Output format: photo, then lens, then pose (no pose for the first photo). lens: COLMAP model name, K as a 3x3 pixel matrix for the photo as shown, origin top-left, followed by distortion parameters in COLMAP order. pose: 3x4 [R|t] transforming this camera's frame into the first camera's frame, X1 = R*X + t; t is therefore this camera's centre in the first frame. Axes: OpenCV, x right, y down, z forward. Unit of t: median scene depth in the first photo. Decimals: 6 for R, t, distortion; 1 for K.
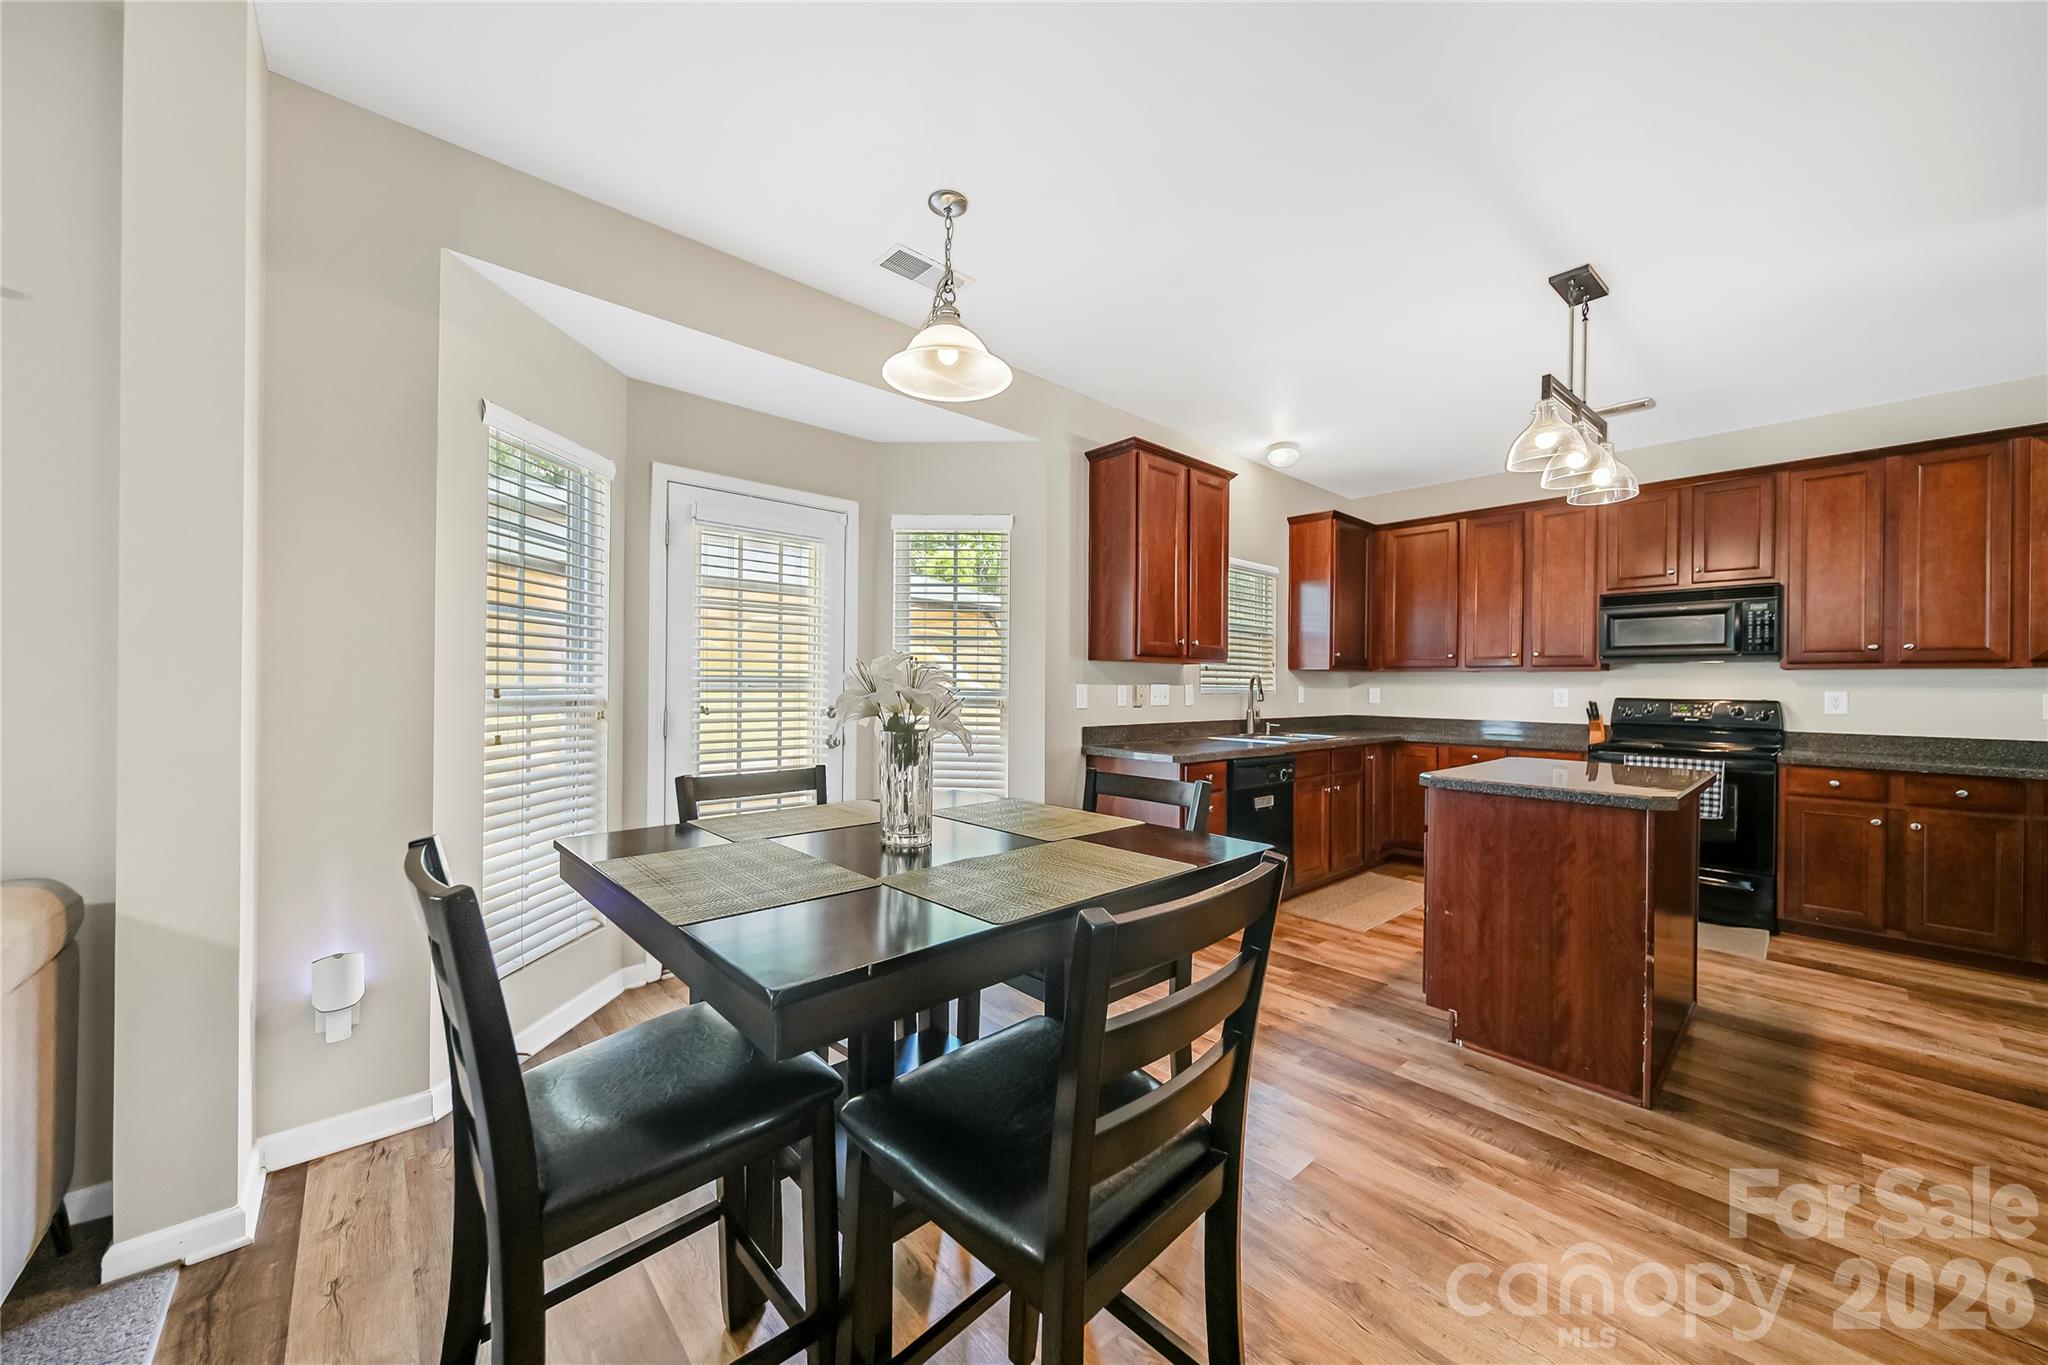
lens RADIAL K [[733.4, 0, 1036.6], [0, 733.4, 680.9], [0, 0, 1]] dist [0.005185, -0.001438]
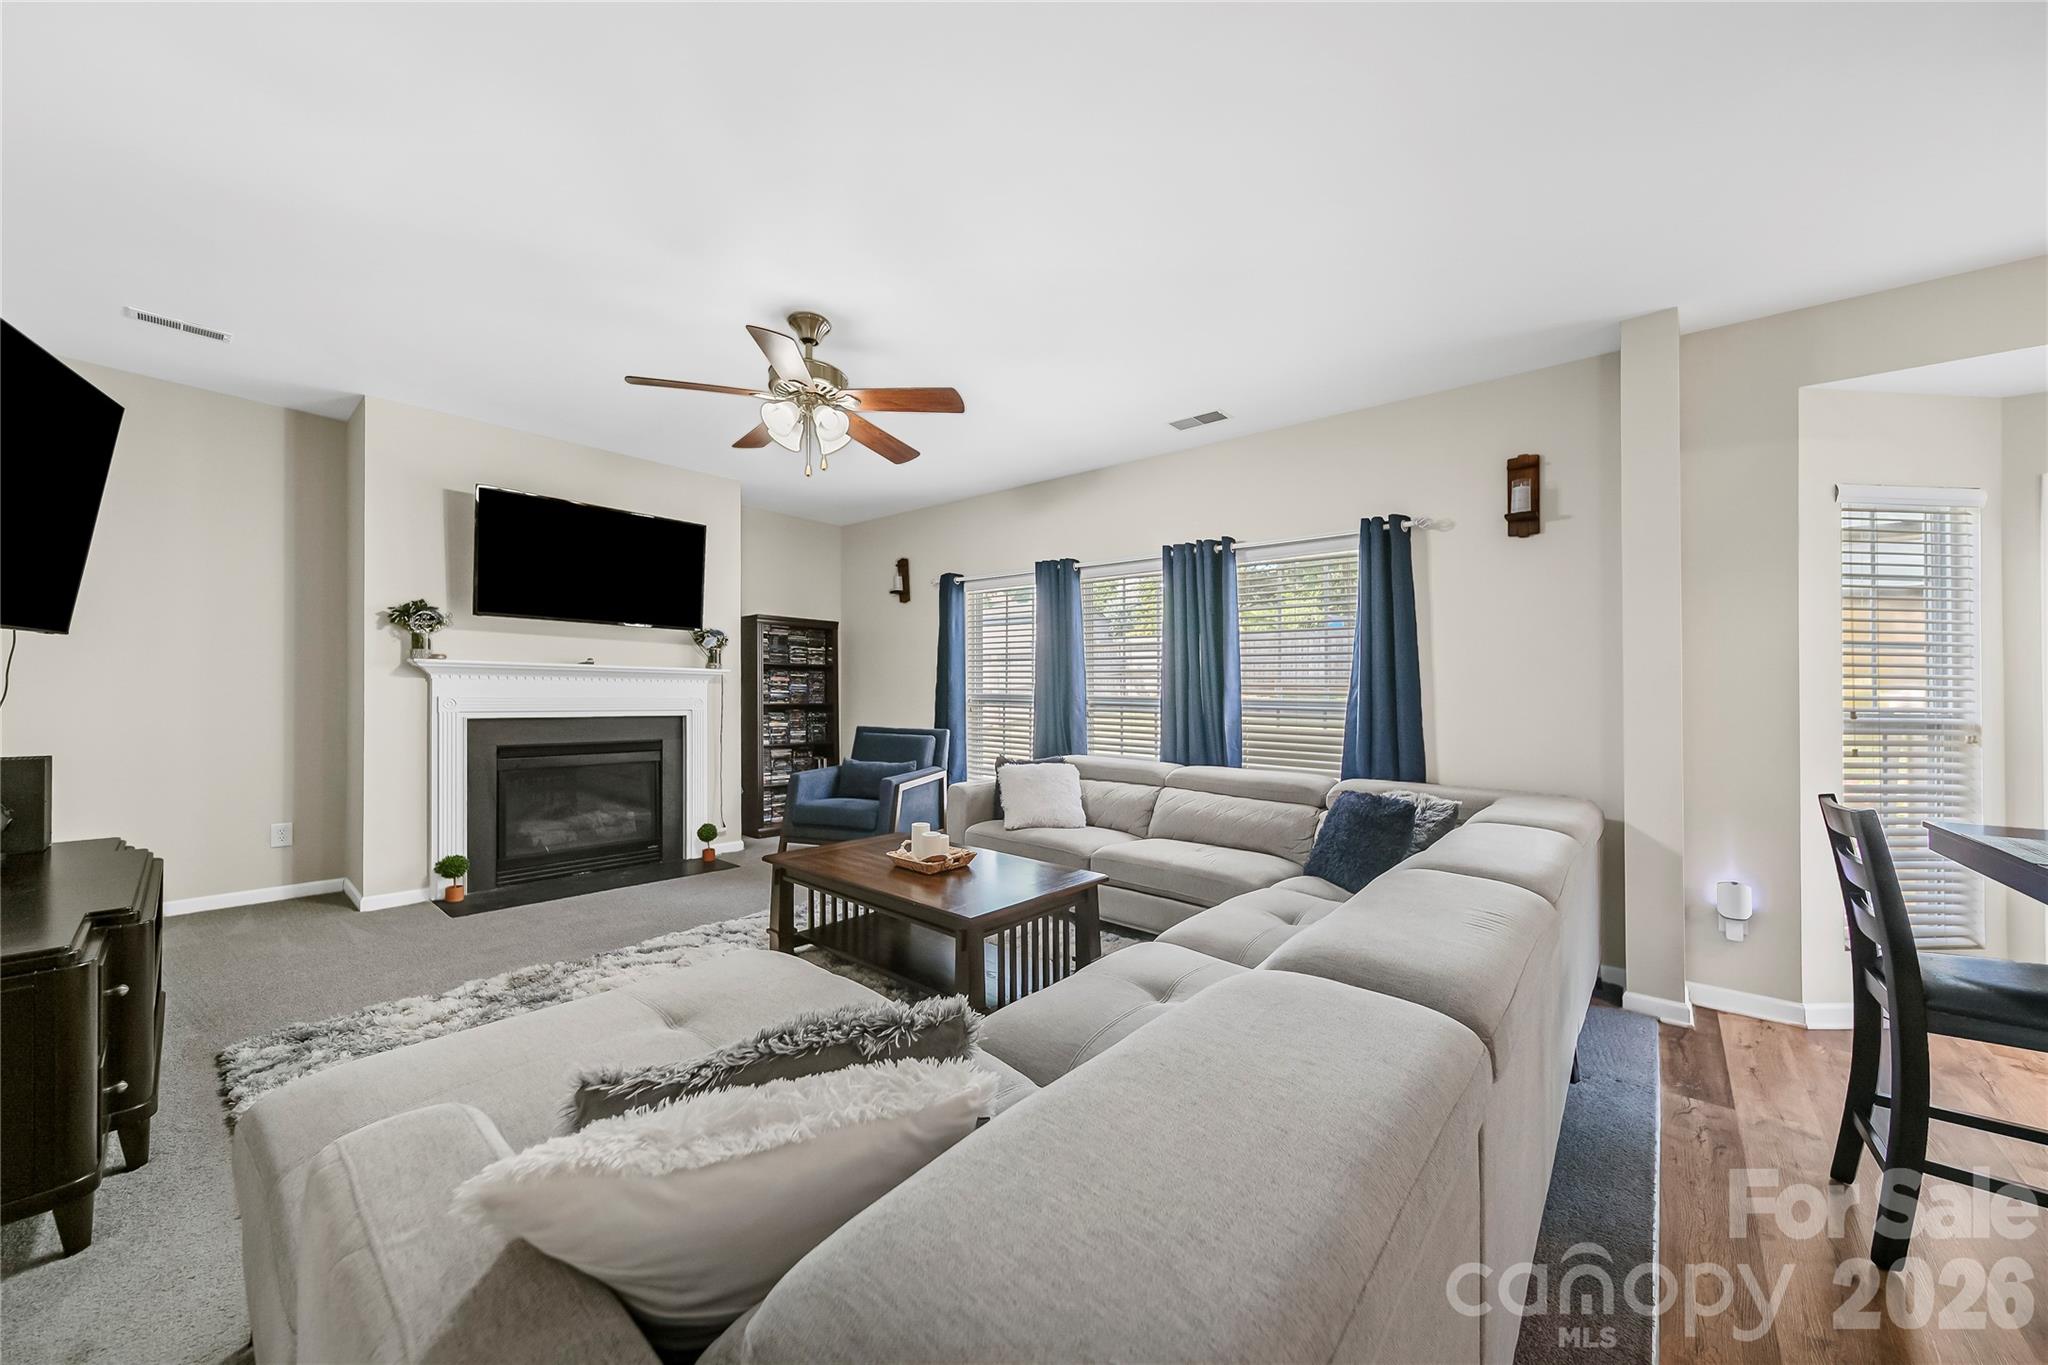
lens RADIAL K [[733.4, 0, 1026.0], [0, 733.4, 682.6], [0, 0, 1]] dist [0.005185, -0.001438]
pose [[0.123615, -0.022134, -0.992083, 0.192911], [-0.009443, 0.999680, -0.023480, 0.002755], [0.992285, 0.012270, 0.123367, -0.318335]]
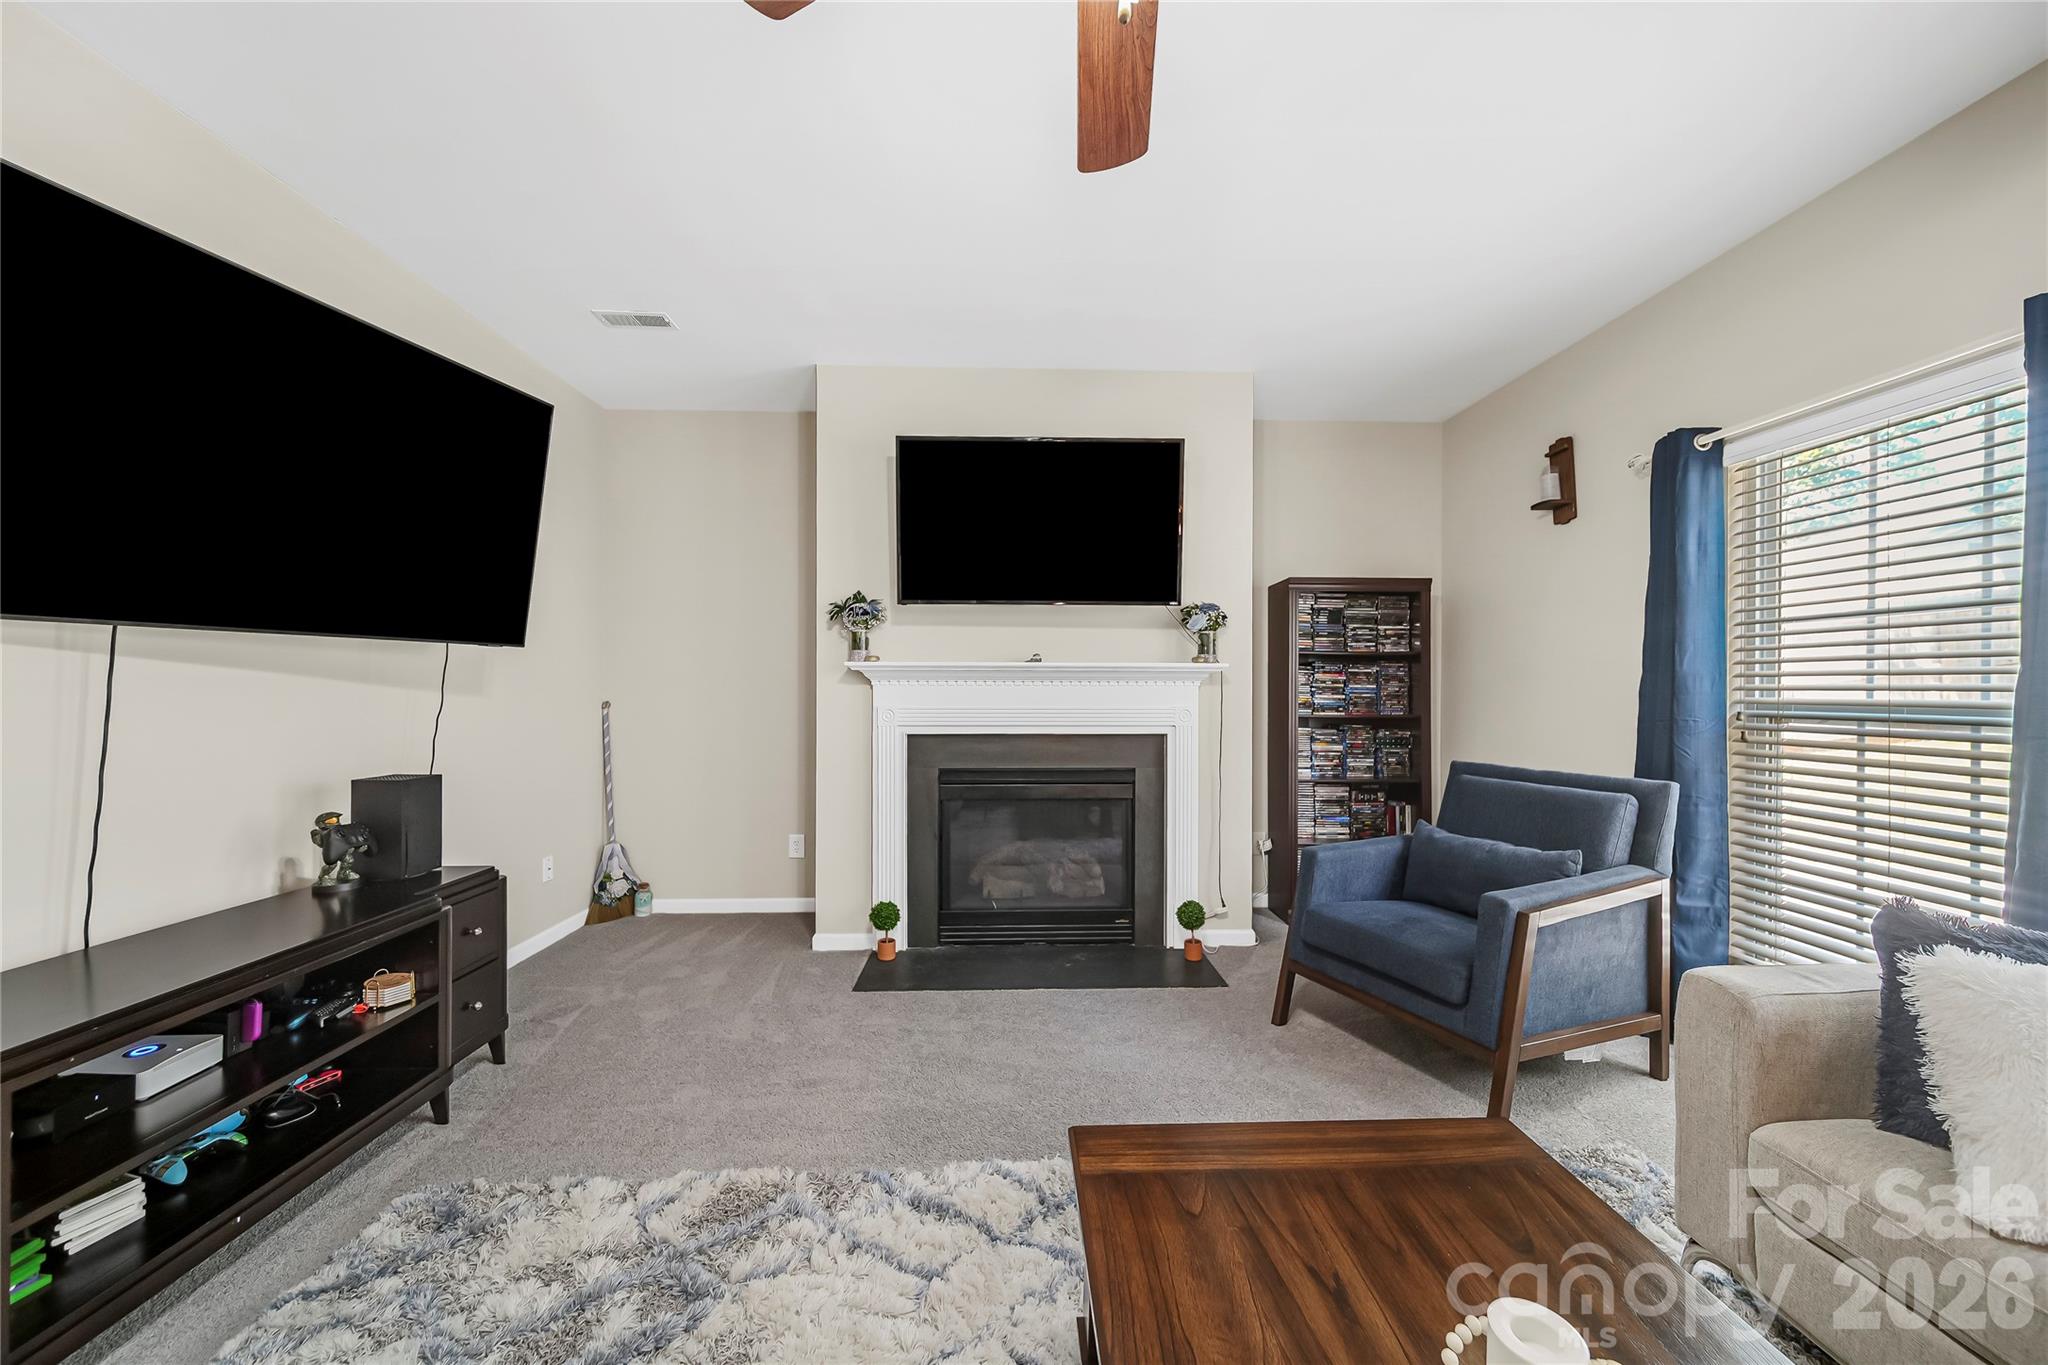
lens RADIAL K [[733.4, 0, 1050.4], [0, 733.4, 712.2], [0, 0, 1]] dist [0.005185, -0.001438]
pose [[-0.625504, 0.013197, -0.780109, -0.408017], [-0.006116, 0.999743, 0.021817, -0.008311], [0.780197, 0.018418, -0.625263, -0.315854]]
